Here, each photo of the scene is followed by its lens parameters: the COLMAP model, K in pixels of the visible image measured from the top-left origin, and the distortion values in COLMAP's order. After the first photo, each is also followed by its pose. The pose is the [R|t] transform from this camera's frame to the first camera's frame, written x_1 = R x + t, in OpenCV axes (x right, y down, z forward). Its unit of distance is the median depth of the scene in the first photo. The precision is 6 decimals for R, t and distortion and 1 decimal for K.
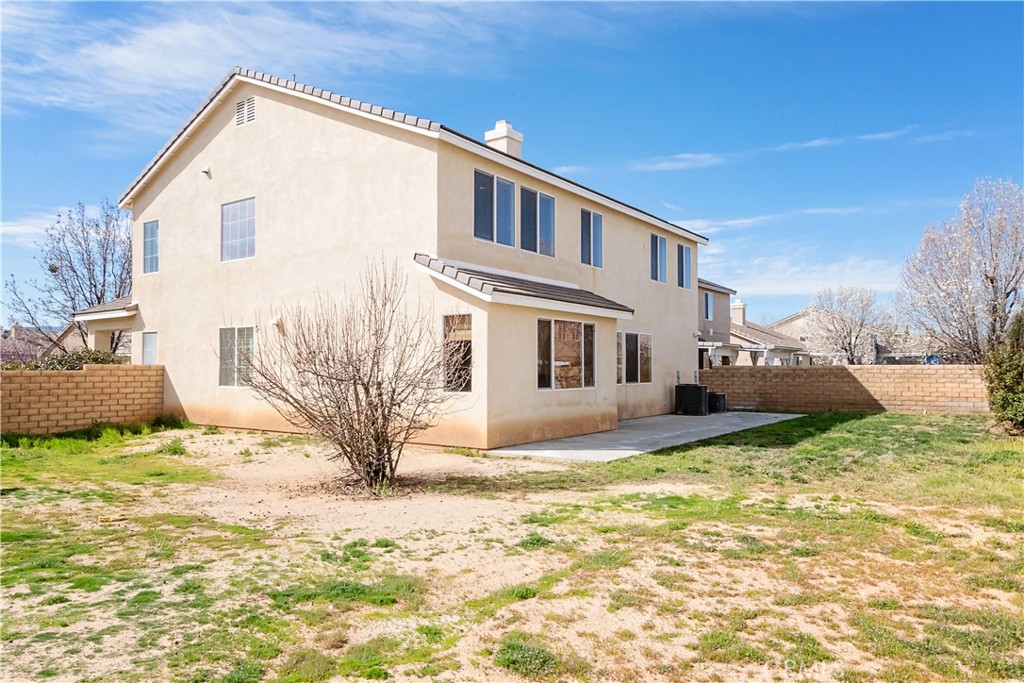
lens RADIAL K [[704.5, 0, 518.3], [0, 704.5, 346.1], [0, 0, 1]] dist [0.004915, -0.002126]
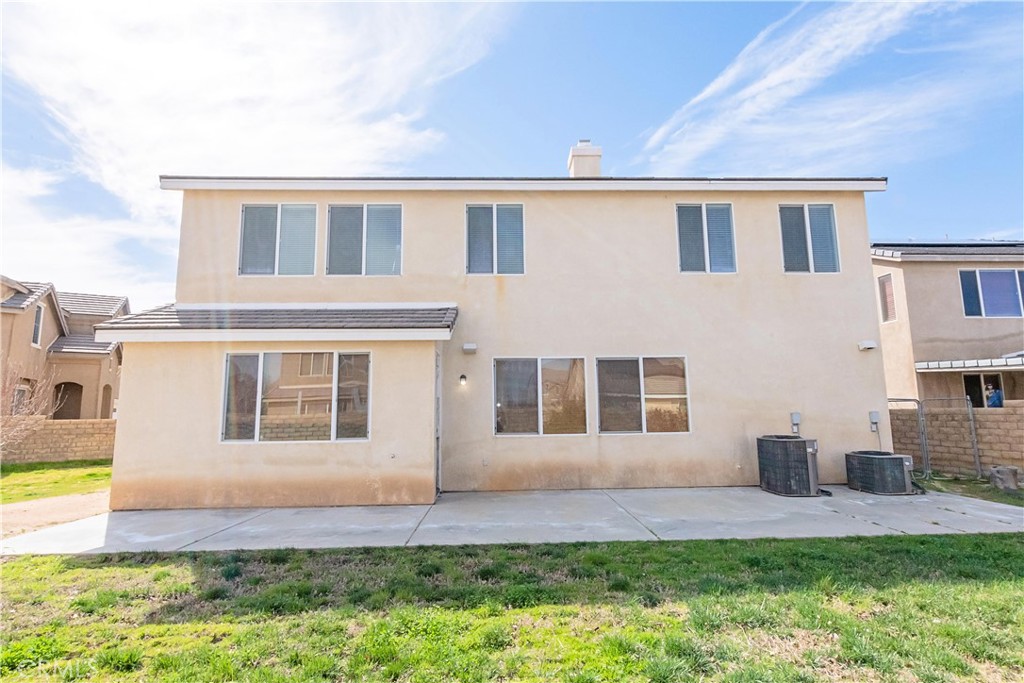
lens RADIAL K [[477.7, 0, 507.1], [0, 477.7, 357.9], [0, 0, 1]] dist [-0.000447, -0.002324]
pose [[0.595071, -0.100114, -0.797413, 0.587912], [0.036133, 0.994540, -0.097899, 0.028275], [0.802860, 0.029443, 0.595440, 0.822439]]
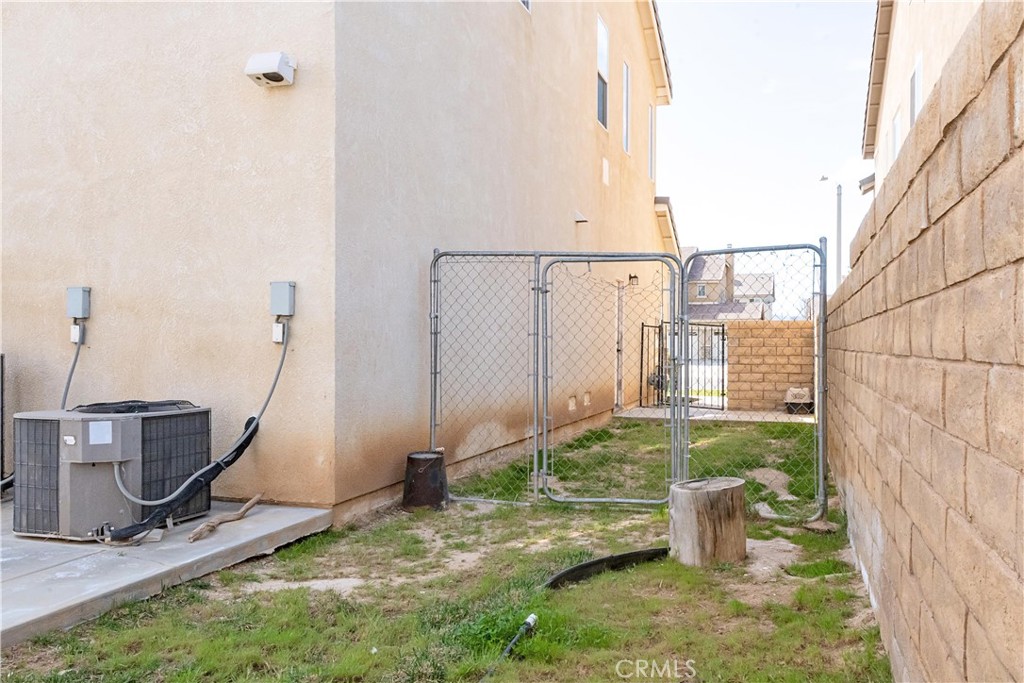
lens RADIAL K [[871.2, 0, 510.9], [0, 871.2, 346.1], [0, 0, 1]] dist [-0.004394, 0.002795]
pose [[0.280828, 0.006381, -0.959737, 0.729290], [0.027254, 0.999522, 0.014620, 0.074391], [0.959371, -0.030262, 0.280520, 1.517704]]
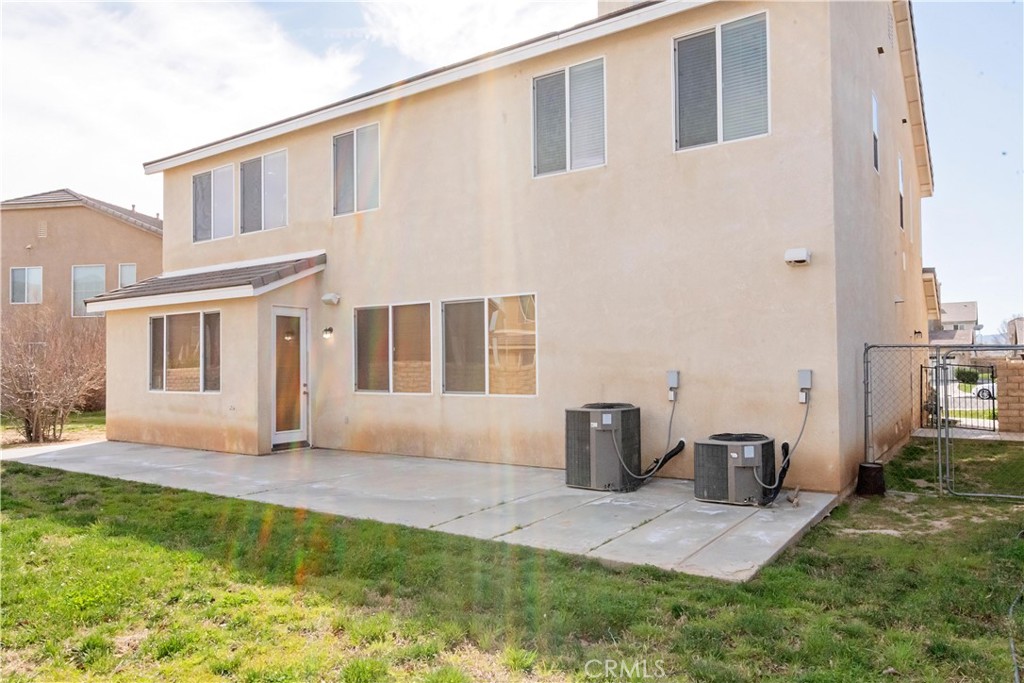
lens RADIAL K [[704.5, 0, 503.1], [0, 704.5, 347.5], [0, 0, 1]] dist [0.004915, -0.002126]
pose [[0.000540, -0.020630, -0.999787, 0.886608], [0.041355, 0.998932, -0.020590, 0.037583], [0.999144, -0.041336, 0.001393, 1.312985]]
